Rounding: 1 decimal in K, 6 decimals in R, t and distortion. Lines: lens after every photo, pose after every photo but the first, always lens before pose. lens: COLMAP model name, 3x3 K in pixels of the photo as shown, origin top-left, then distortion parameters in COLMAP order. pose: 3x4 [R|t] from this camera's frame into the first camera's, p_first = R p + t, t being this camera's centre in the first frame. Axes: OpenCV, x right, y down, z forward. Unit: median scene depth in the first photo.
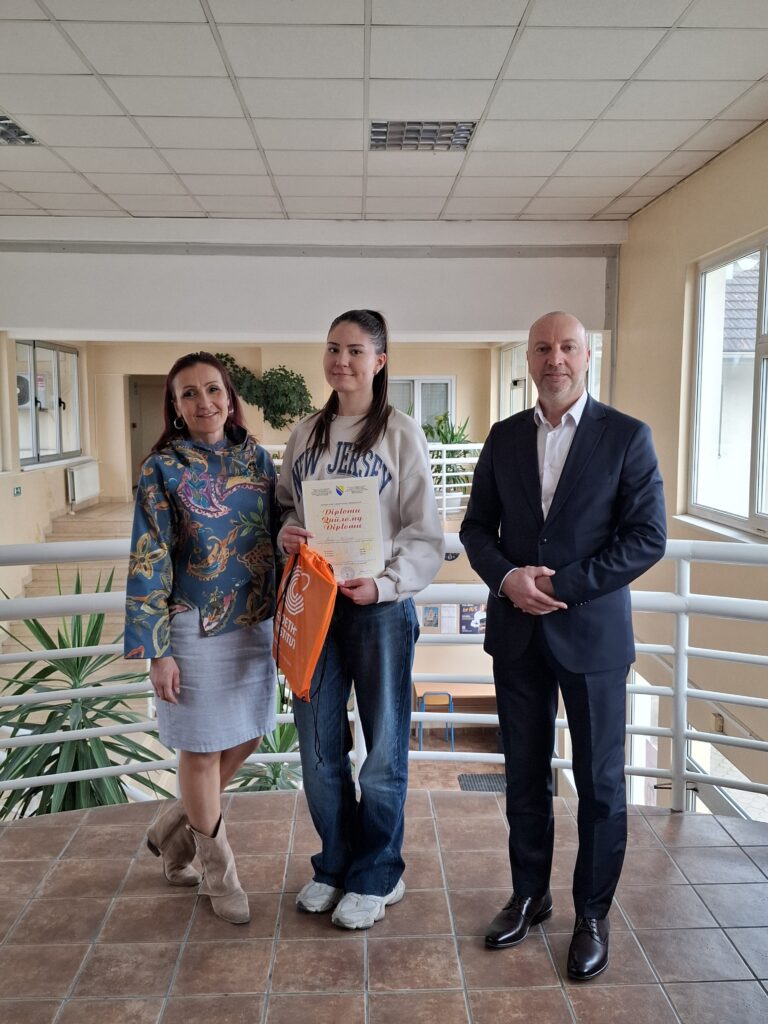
lens RADIAL K [[941.5, 0, 392.7], [0, 941.5, 514.0], [0, 0, 1]] dist [0.038611, 0.000000]
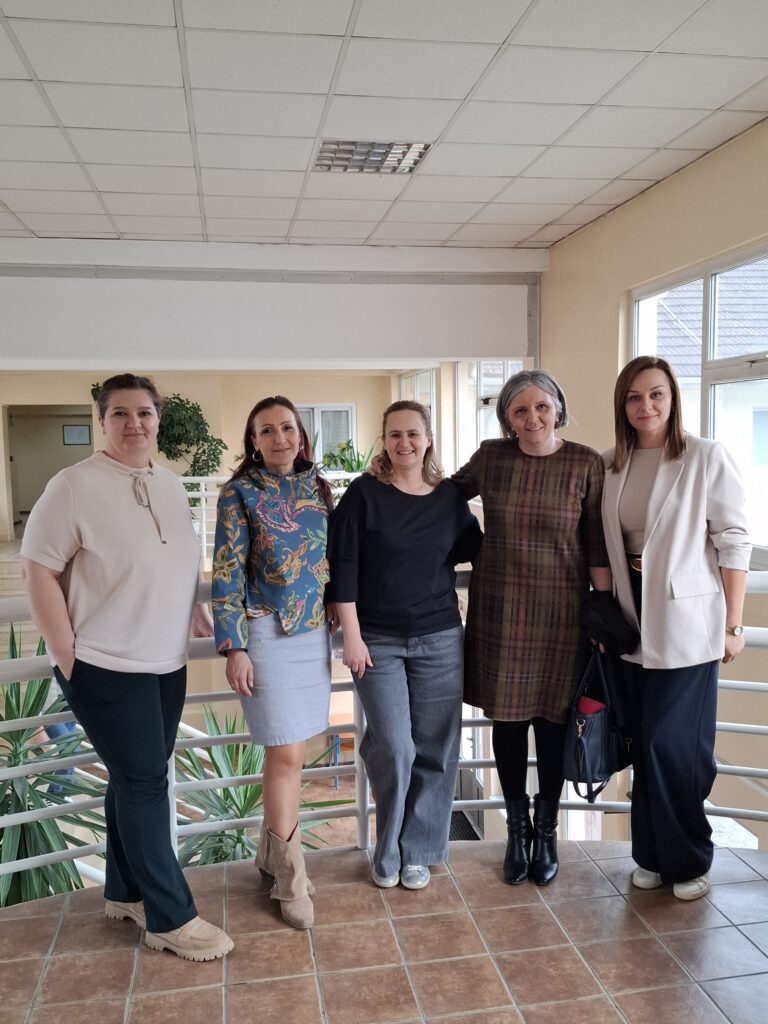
lens RADIAL K [[941.5, 0, 398.5], [0, 941.5, 528.2], [0, 0, 1]] dist [0.038611, 0.000000]
pose [[0.989797, -0.029243, 0.139452, -0.086462], [0.031019, 0.999463, -0.010575, -0.009767], [-0.139068, 0.014793, 0.990172, 0.044488]]
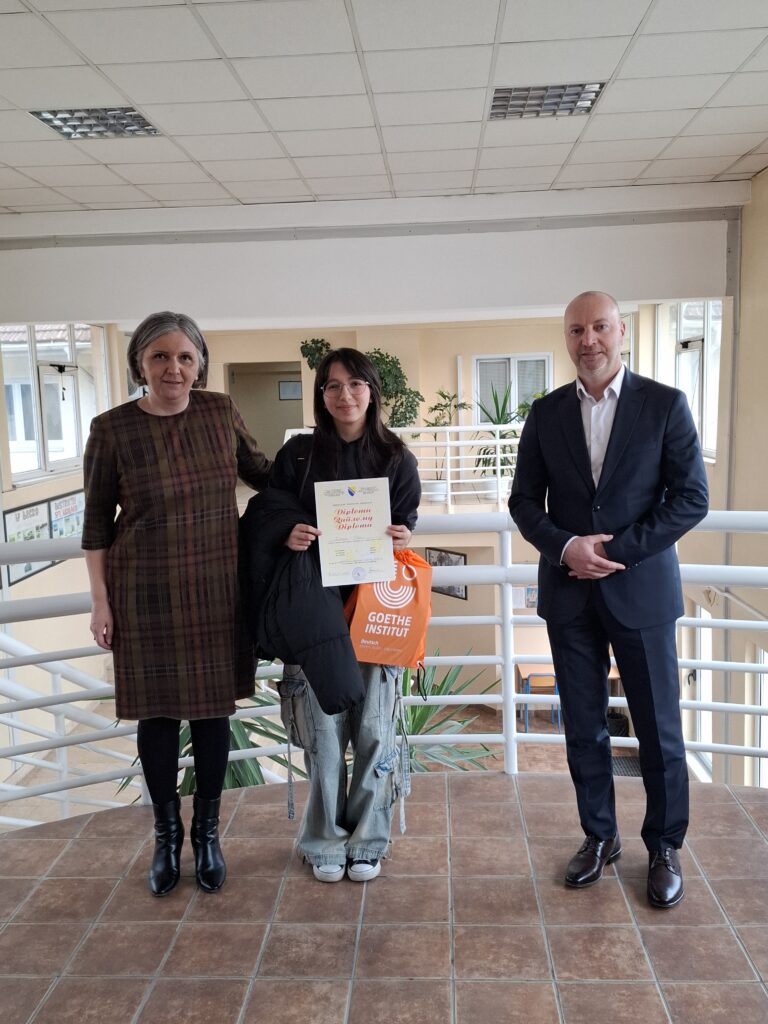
lens RADIAL K [[941.5, 0, 383.5], [0, 941.5, 515.0], [0, 0, 1]] dist [0.038611, 0.000000]
pose [[0.994987, -0.018410, -0.098297, -0.045727], [0.020311, 0.999625, 0.018379, 0.001902], [0.097922, -0.020283, 0.994987, 0.010689]]
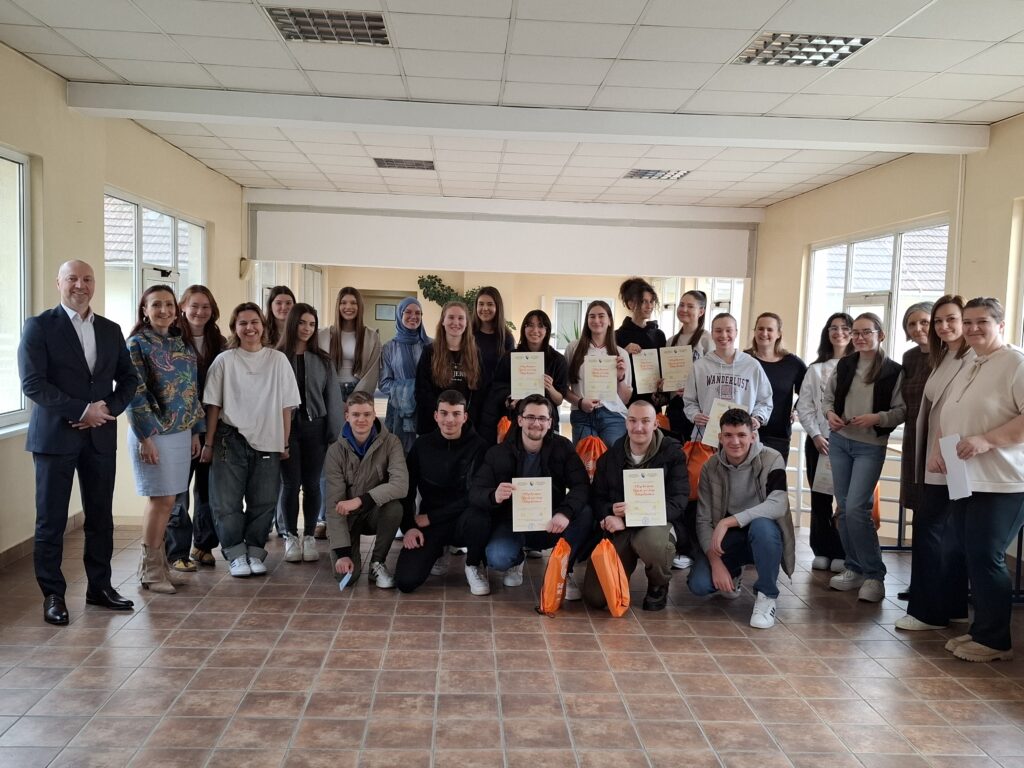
lens RADIAL K [[941.5, 0, 513.5], [0, 941.5, 378.9], [0, 0, 1]] dist [0.038611, 0.000000]
pose [[0.999320, 0.032613, 0.017209, -0.250902], [-0.031764, 0.998366, -0.047493, 0.071850], [-0.018729, 0.046914, 0.998723, -0.726955]]
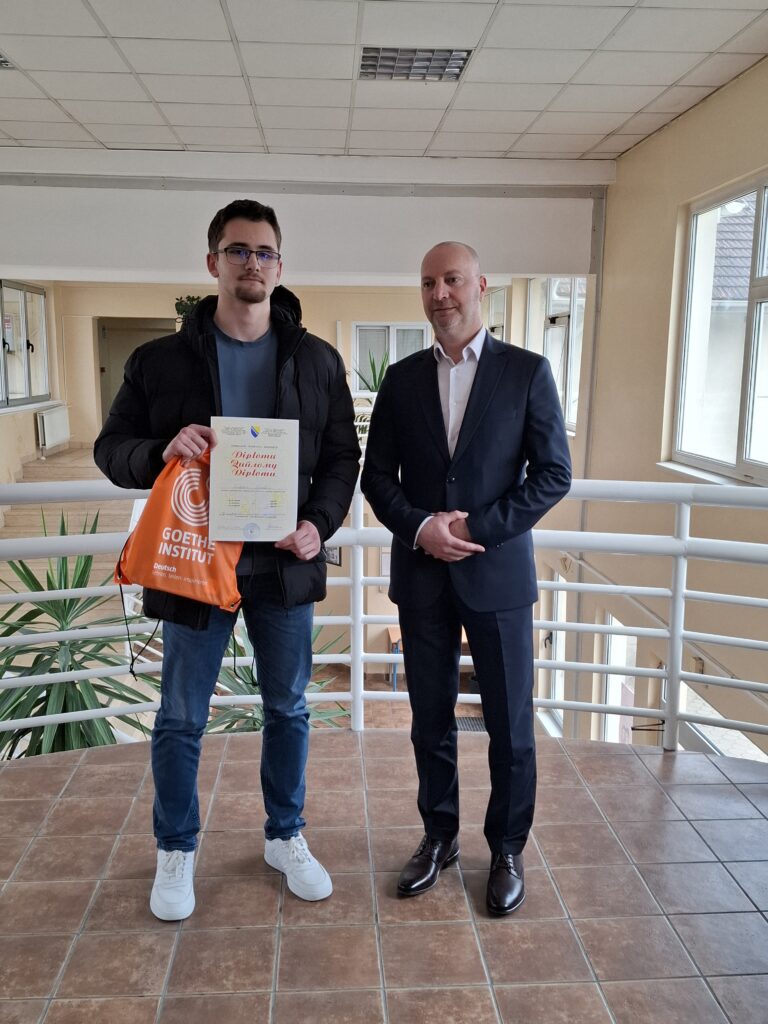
lens RADIAL K [[941.5, 0, 383.1], [0, 941.5, 520.2], [0, 0, 1]] dist [0.038611, 0.000000]
pose [[0.999666, 0.004710, 0.025406, -0.022999], [-0.006223, 0.998191, 0.059792, 0.006028], [-0.025079, -0.059930, 0.997887, 0.008426]]
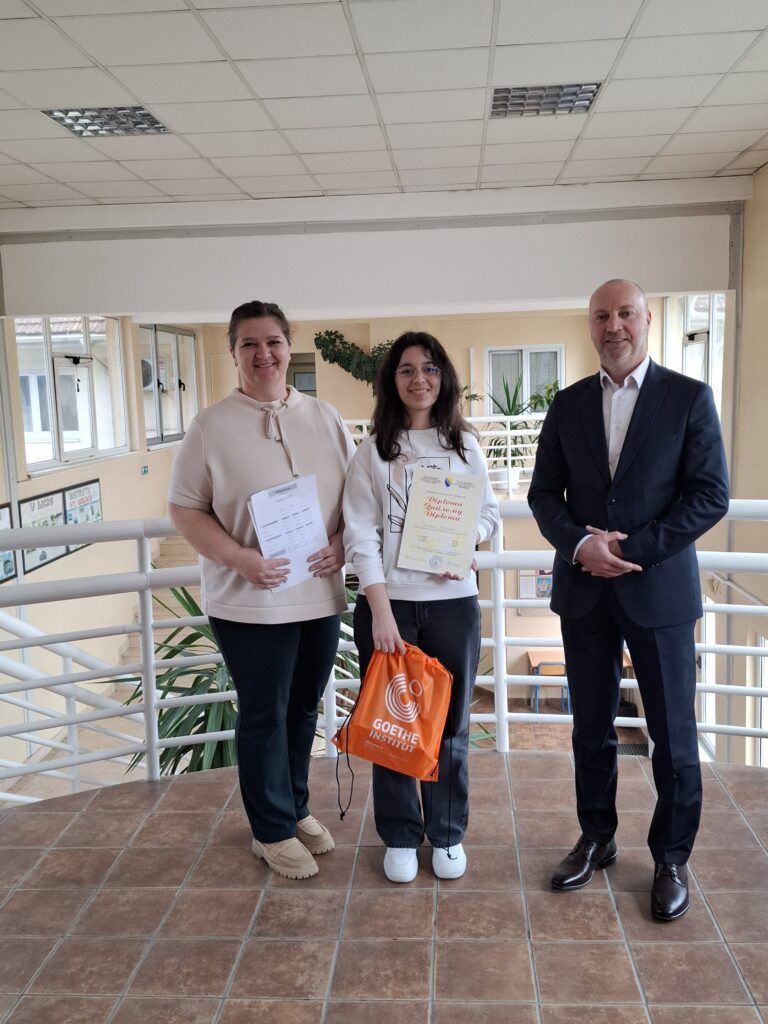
lens RADIAL K [[941.5, 0, 399.3], [0, 941.5, 509.8], [0, 0, 1]] dist [0.038611, 0.000000]
pose [[0.994689, -0.017066, -0.101500, -0.026198], [0.019412, 0.999566, 0.022172, 0.004263], [0.101077, -0.024024, 0.994588, -0.013699]]
